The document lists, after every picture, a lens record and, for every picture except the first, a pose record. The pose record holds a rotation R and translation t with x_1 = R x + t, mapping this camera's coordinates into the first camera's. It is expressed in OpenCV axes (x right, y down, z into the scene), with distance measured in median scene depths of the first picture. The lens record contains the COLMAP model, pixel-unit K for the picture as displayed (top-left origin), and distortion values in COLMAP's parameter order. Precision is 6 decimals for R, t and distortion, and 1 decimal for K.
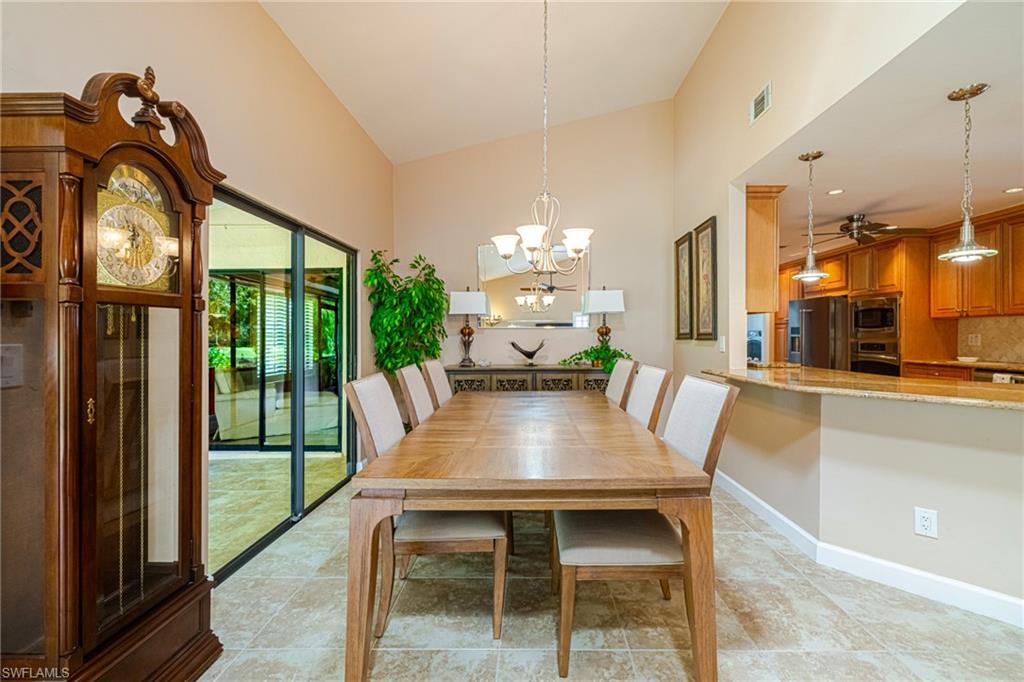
lens RADIAL K [[439.9, 0, 511.9], [0, 439.9, 337.4], [0, 0, 1]] dist [0.000413, -0.000450]
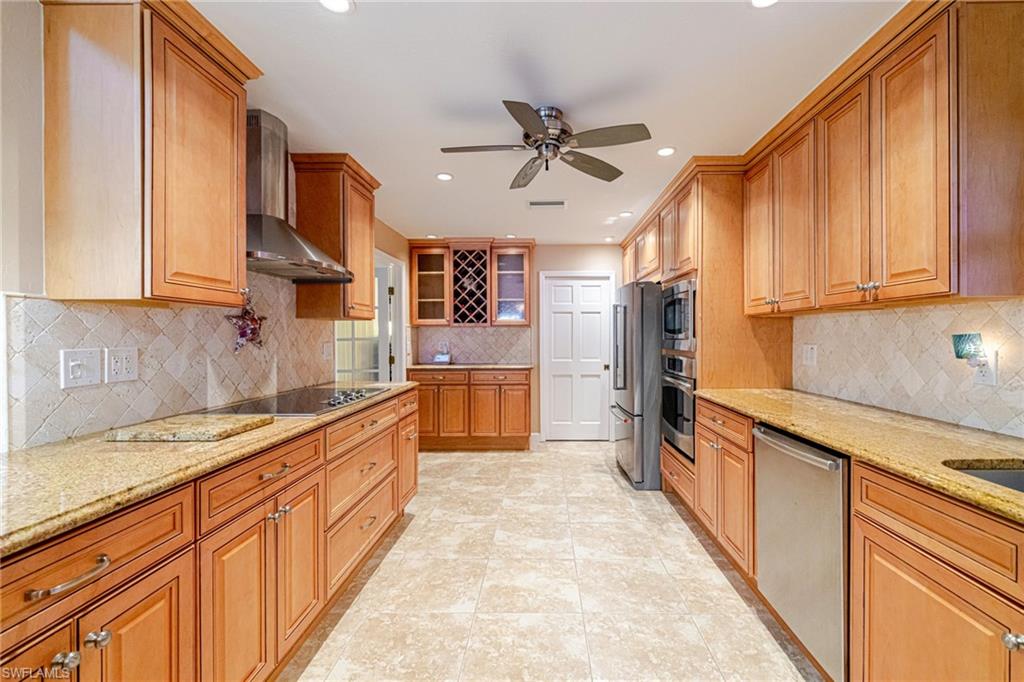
lens RADIAL K [[453.0, 0, 532.0], [0, 453.0, 336.5], [0, 0, 1]] dist [0.000135, -0.000477]
pose [[0.999626, -0.001752, 0.027285, 0.658115], [0.001916, 0.999980, -0.006004, -0.014470], [-0.027274, 0.006054, 0.999610, 0.424527]]
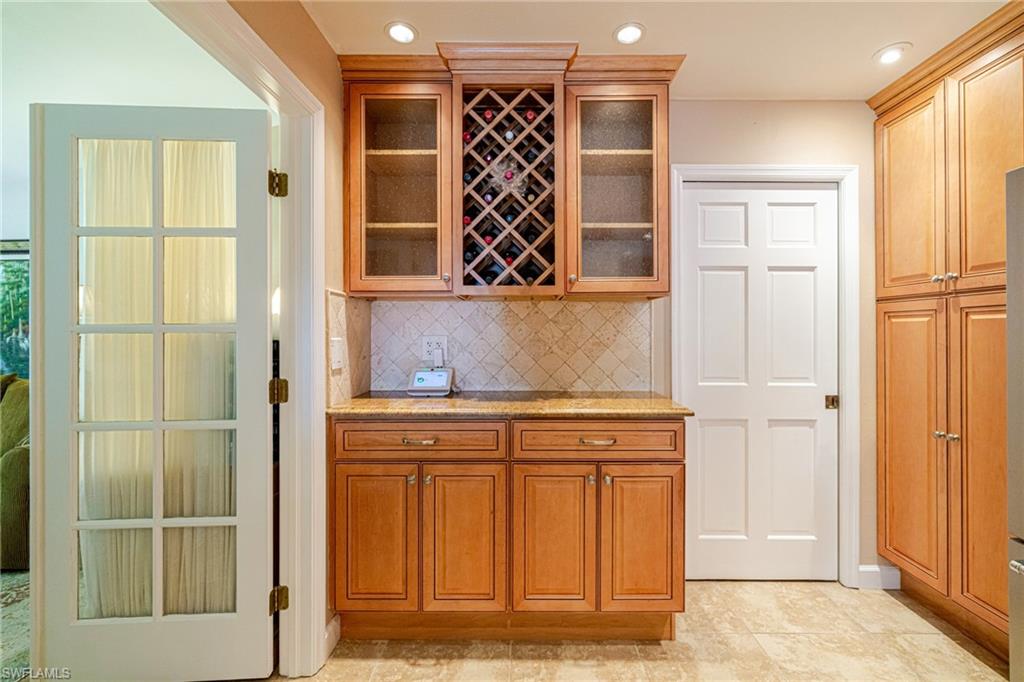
lens RADIAL K [[439.9, 0, 517.5], [0, 439.9, 338.6], [0, 0, 1]] dist [0.000413, -0.000450]
pose [[0.999602, 0.002057, 0.028127, 0.544808], [-0.001967, 0.999993, -0.003231, -0.007184], [-0.028133, 0.003175, 0.999599, 1.084819]]
